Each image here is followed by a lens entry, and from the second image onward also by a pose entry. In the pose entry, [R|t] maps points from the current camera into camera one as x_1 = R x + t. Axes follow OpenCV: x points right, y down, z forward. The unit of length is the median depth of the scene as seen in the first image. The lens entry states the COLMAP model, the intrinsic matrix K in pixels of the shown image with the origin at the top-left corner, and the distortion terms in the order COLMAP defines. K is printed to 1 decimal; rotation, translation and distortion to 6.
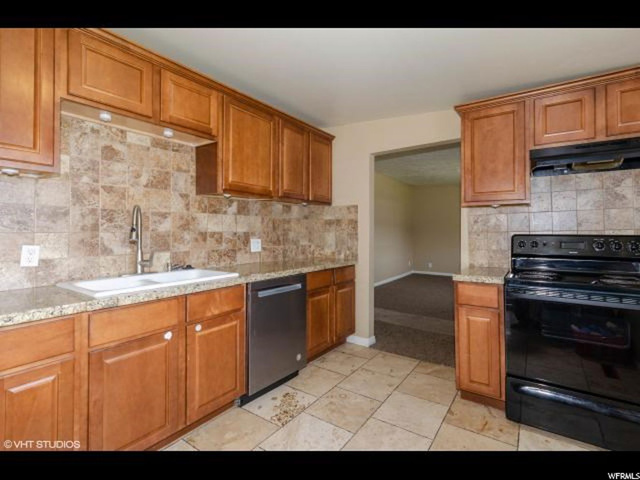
lens RADIAL K [[312.7, 0, 317.6], [0, 312.7, 234.1], [0, 0, 1]] dist [0.004128, -0.000858]
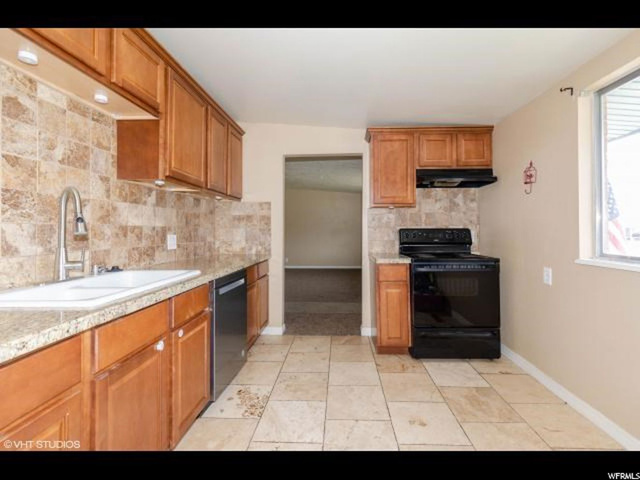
lens RADIAL K [[312.7, 0, 315.7], [0, 312.7, 236.1], [0, 0, 1]] dist [0.004128, -0.000858]
pose [[0.836467, -0.011352, 0.547899, -0.445720], [0.008569, 0.999934, 0.007635, 0.020712], [-0.547950, -0.001692, 0.836509, 0.053026]]
